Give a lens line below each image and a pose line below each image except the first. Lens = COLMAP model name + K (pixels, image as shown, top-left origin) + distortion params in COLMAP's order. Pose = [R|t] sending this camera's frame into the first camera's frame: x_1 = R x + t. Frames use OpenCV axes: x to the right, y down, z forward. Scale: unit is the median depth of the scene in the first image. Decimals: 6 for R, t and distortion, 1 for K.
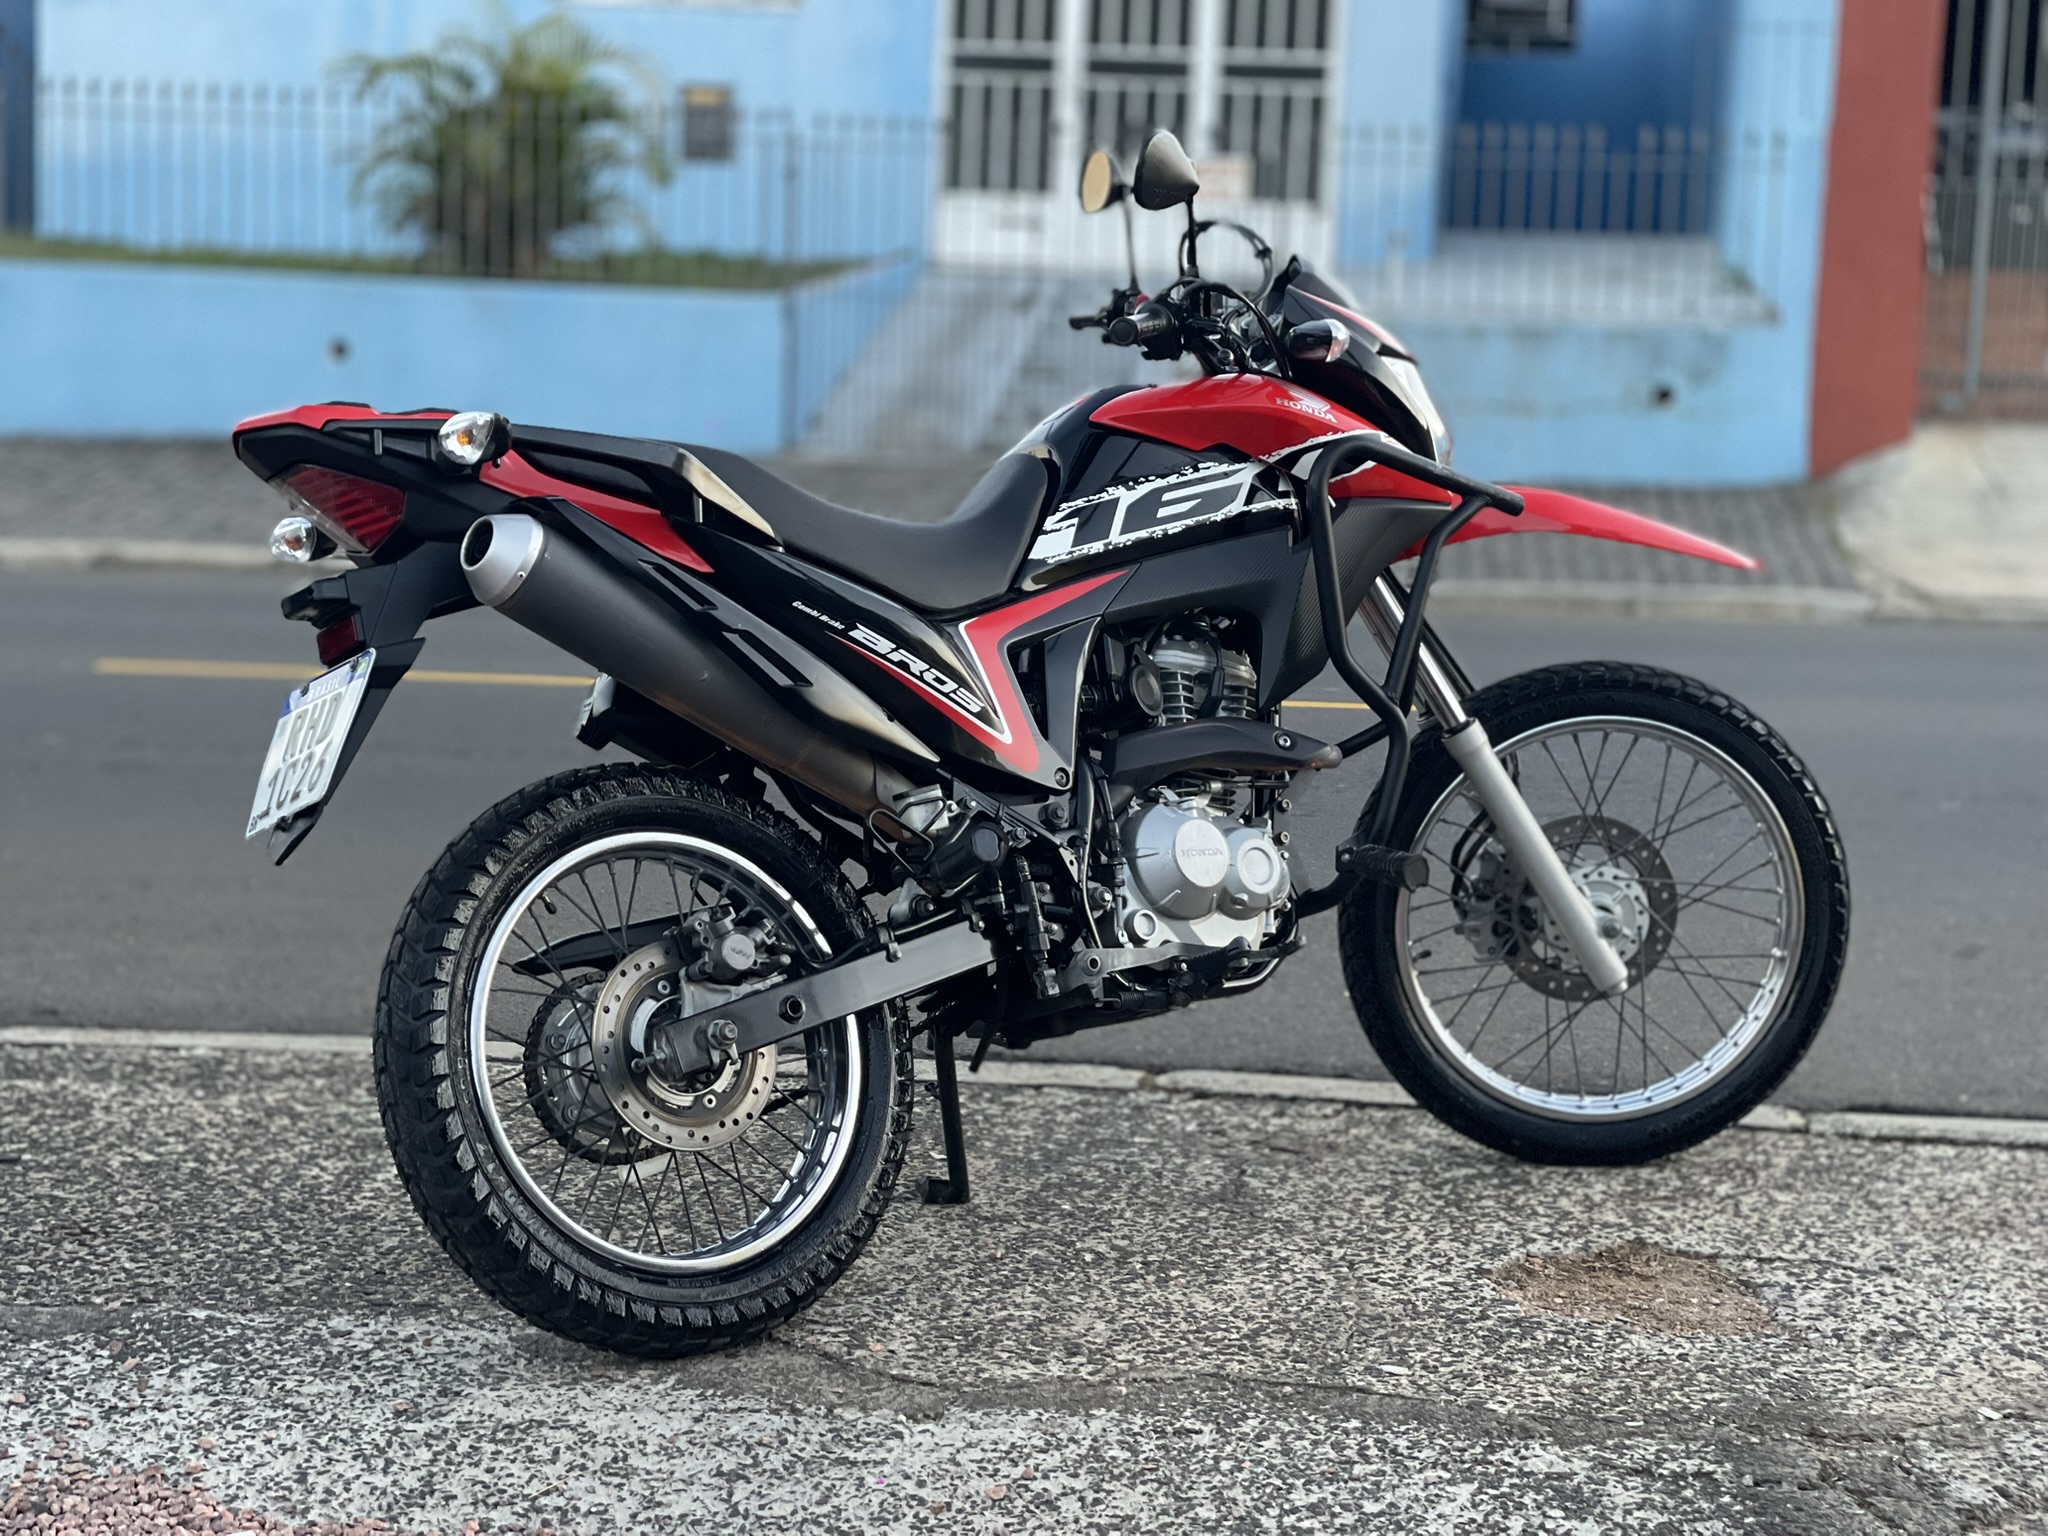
lens RADIAL K [[3841.4, 0, 1035.1], [0, 3841.4, 760.3], [0, 0, 1]] dist [0.198732, 0.000000]
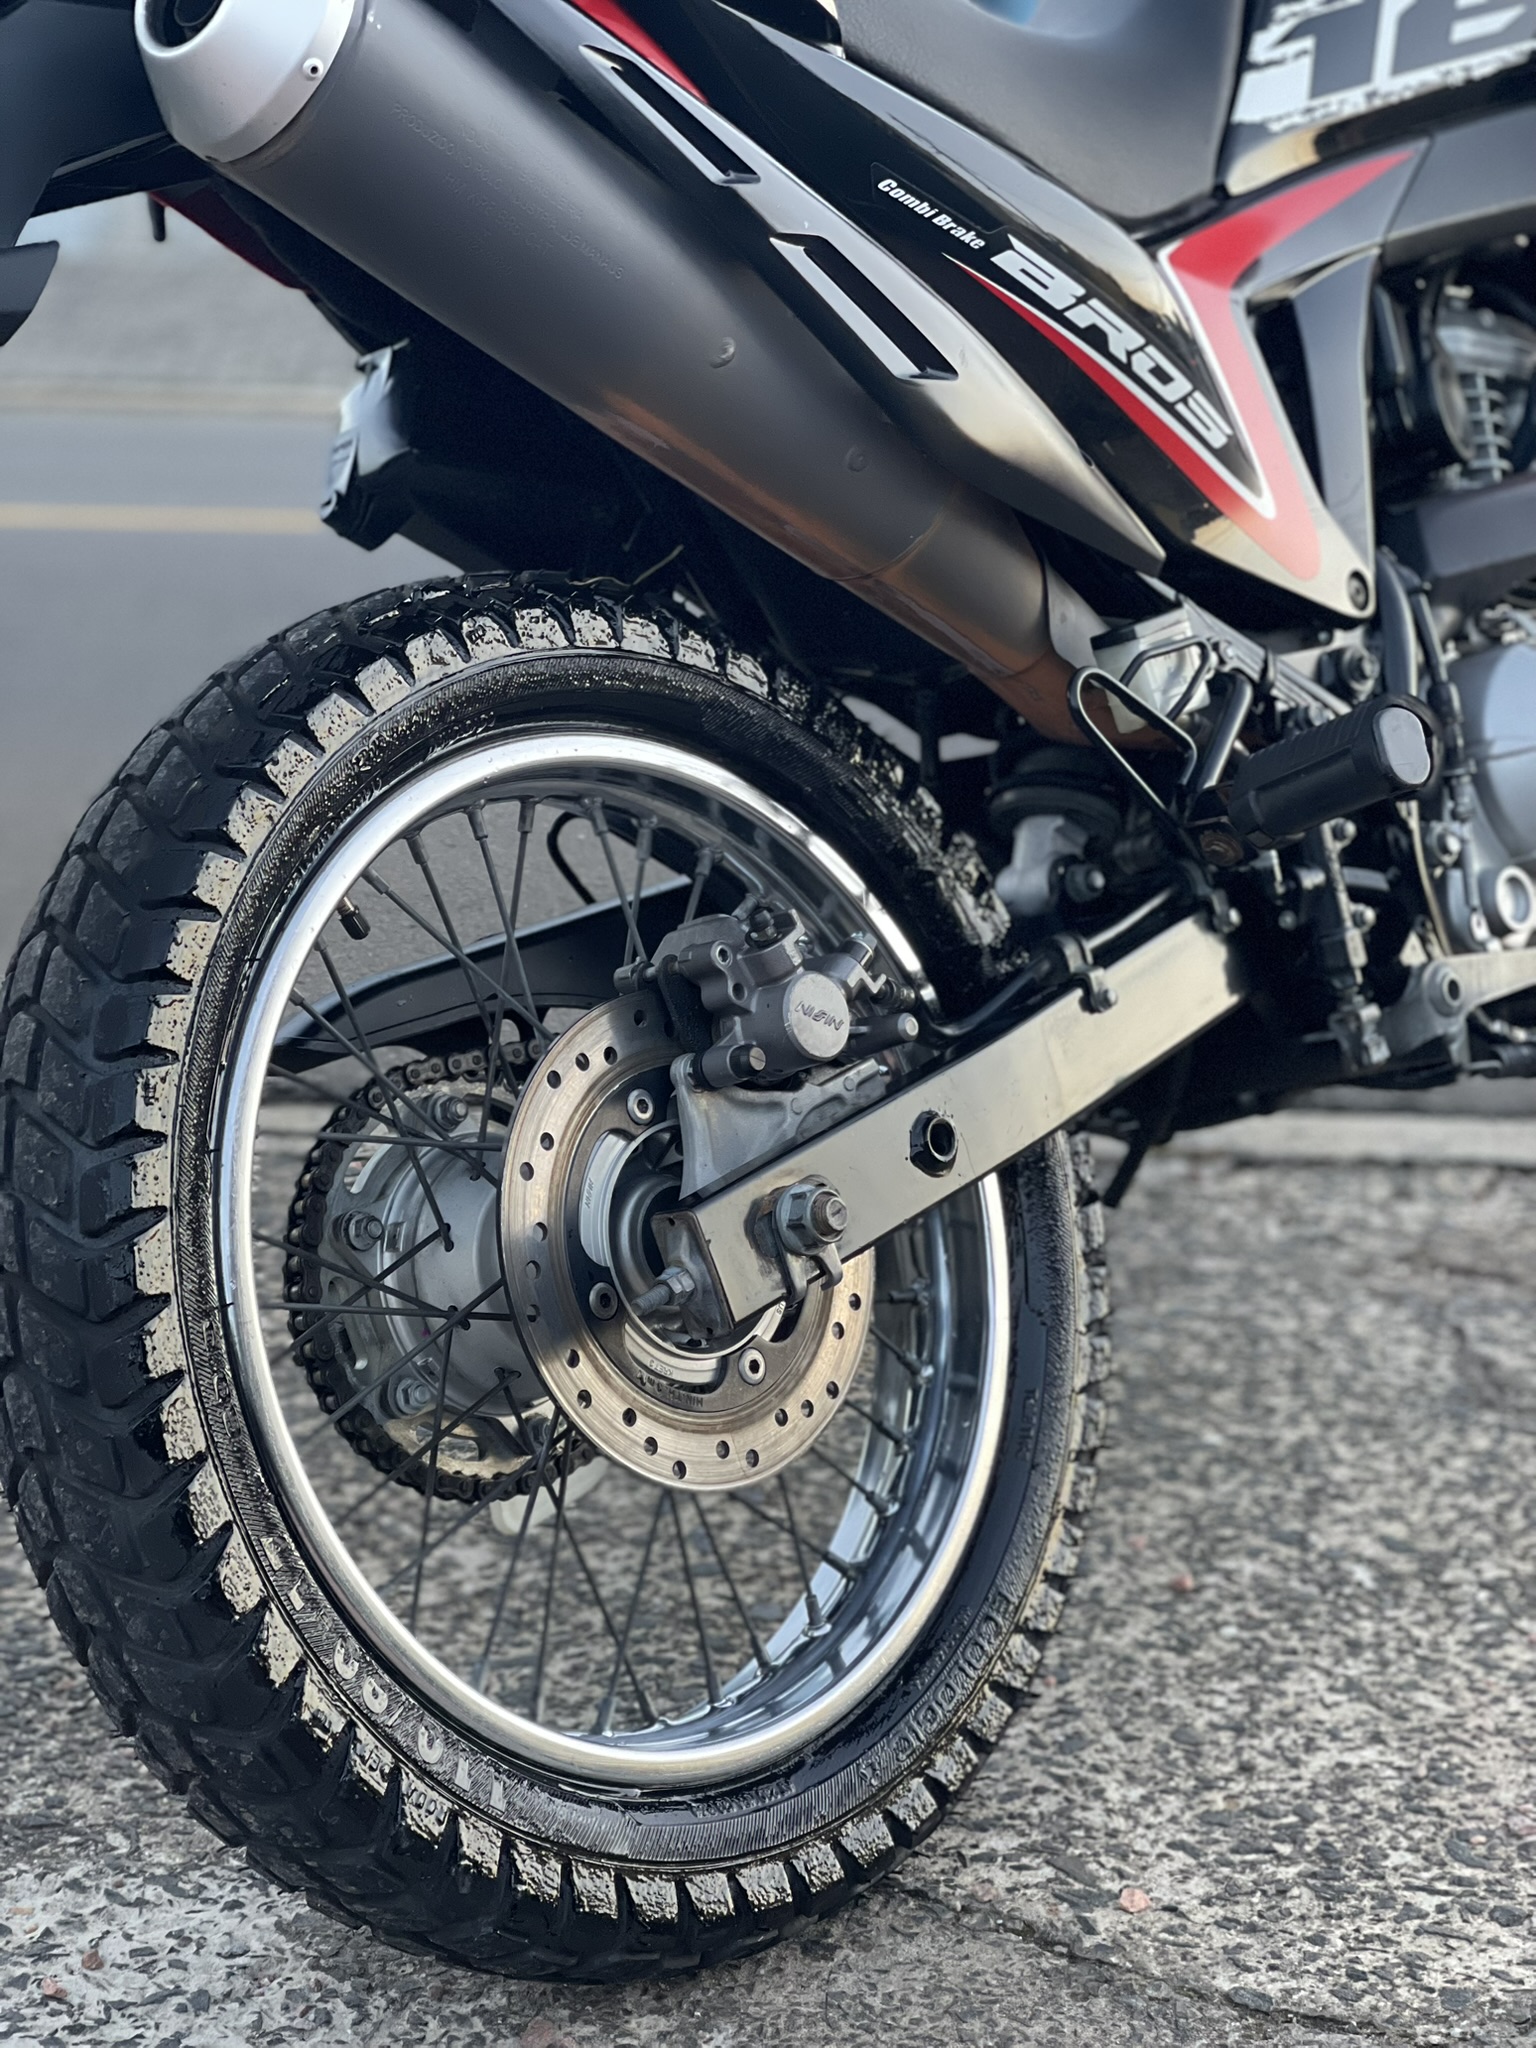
lens RADIAL K [[3841.4, 0, 779.8], [0, 3841.4, 989.2], [0, 0, 1]] dist [0.198732, 0.000000]
pose [[0.987244, -0.036768, 0.154913, -0.133205], [0.021966, 0.995120, 0.096199, 0.005758], [-0.157694, -0.091569, 0.983233, 0.534729]]
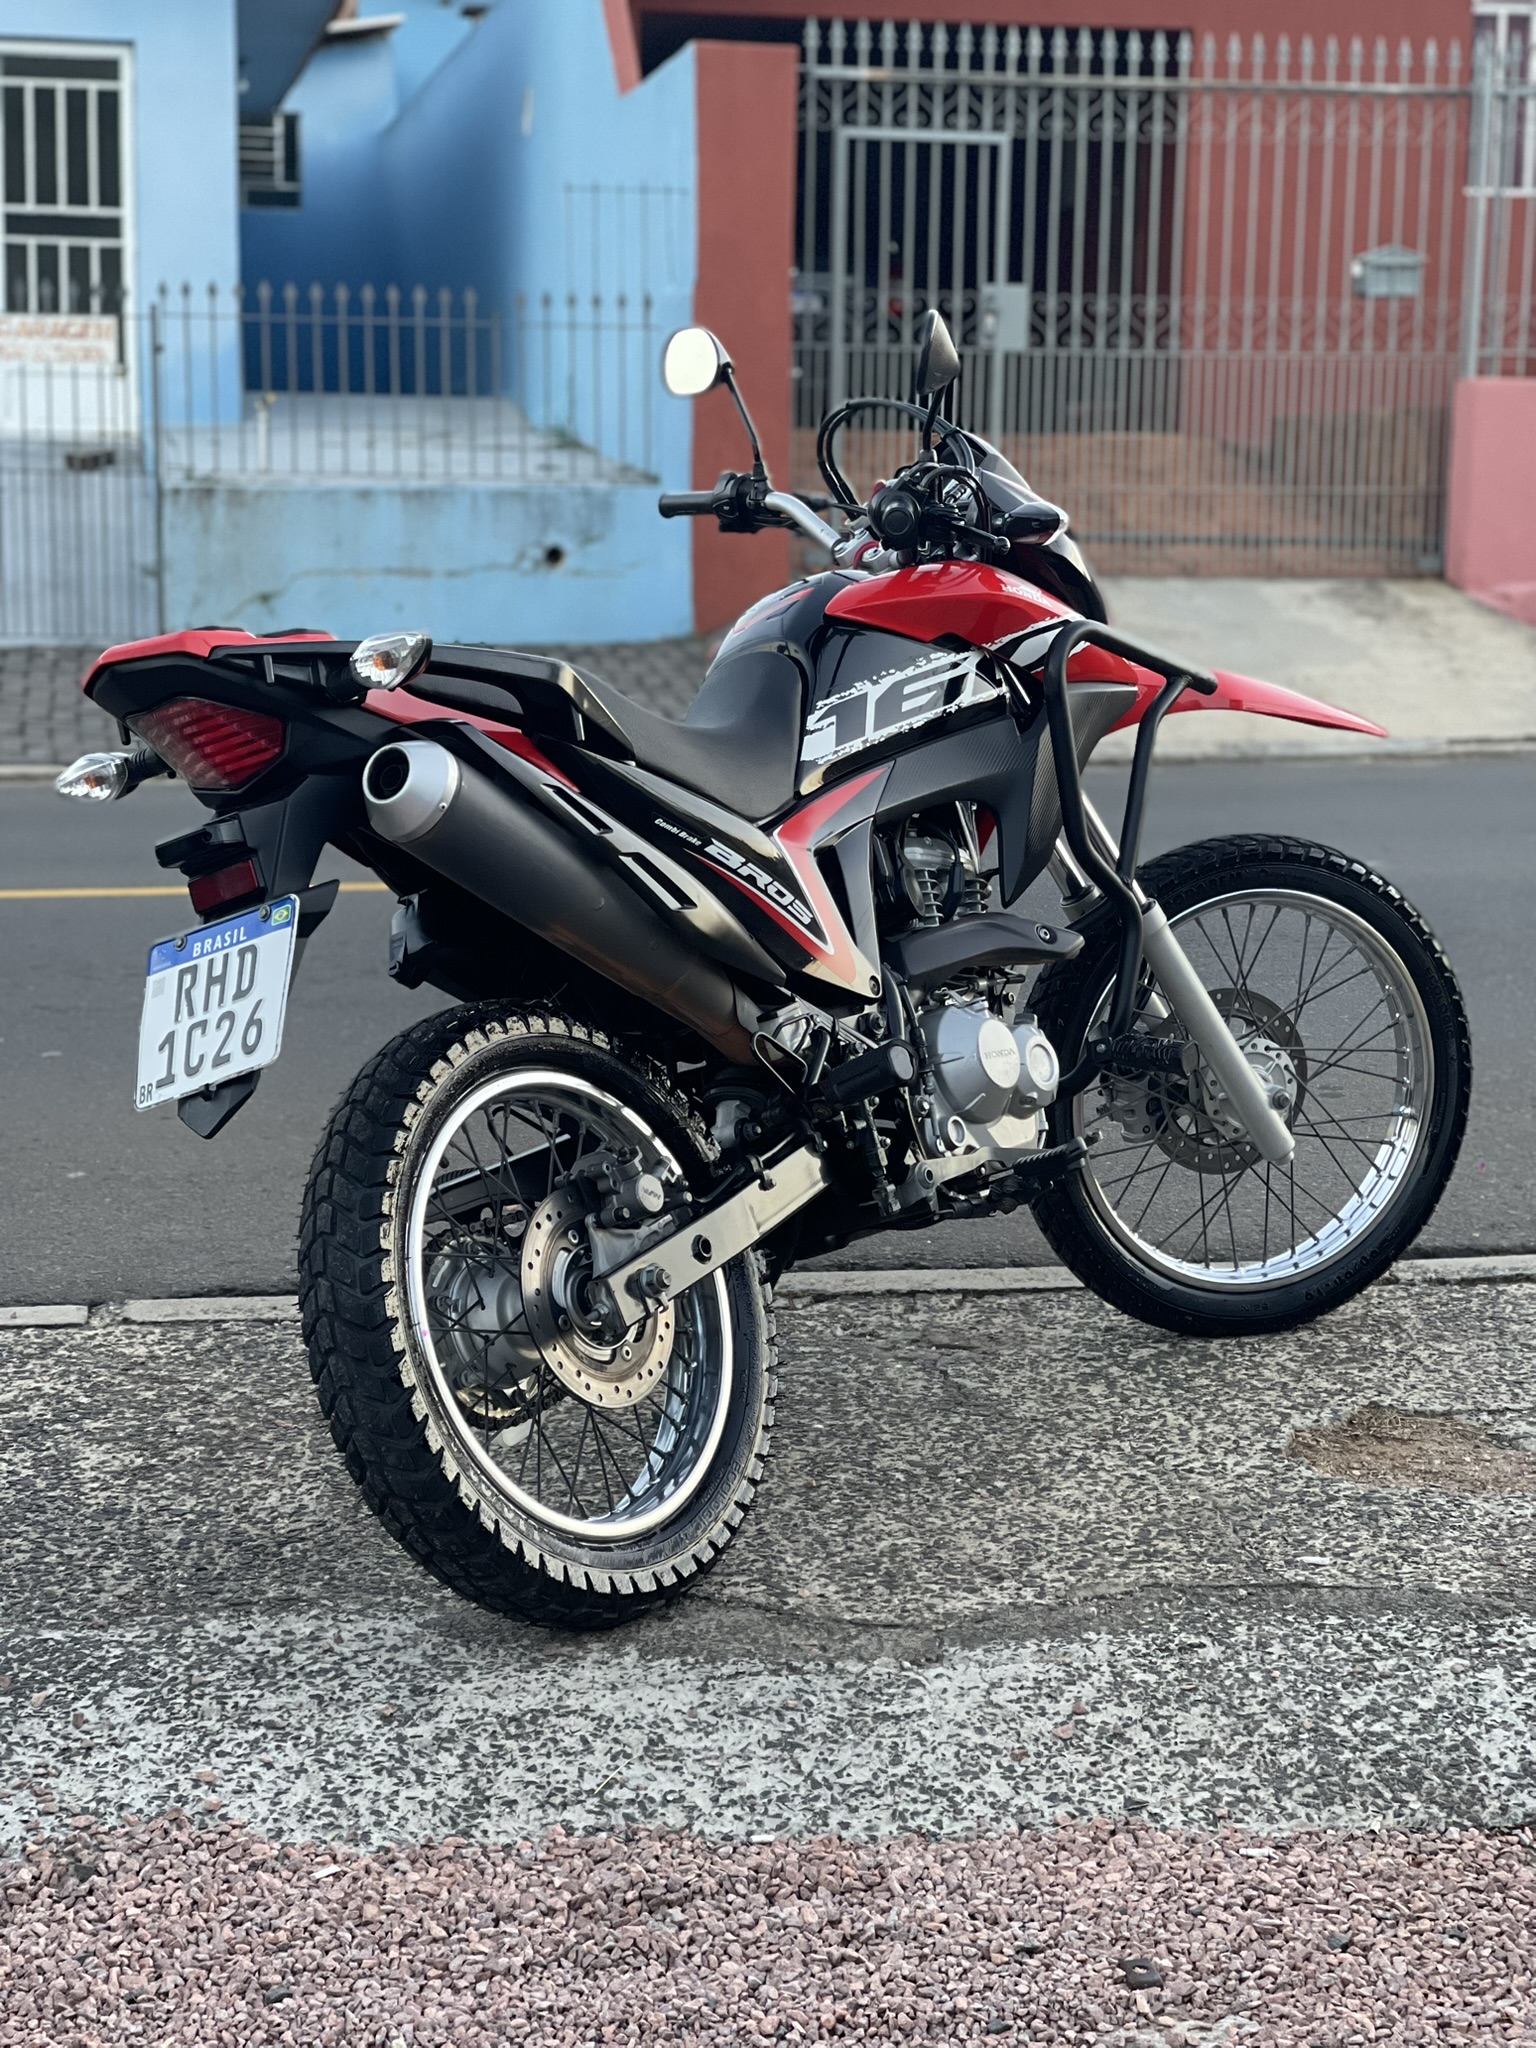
lens RADIAL K [[3841.4, 0, 781.4], [0, 3841.4, 996.1], [0, 0, 1]] dist [0.198732, 0.000000]
pose [[0.956235, -0.063584, 0.285607, -0.285006], [0.057661, 0.997912, 0.029111, -0.021947], [-0.286862, -0.011368, 0.957905, 0.079153]]
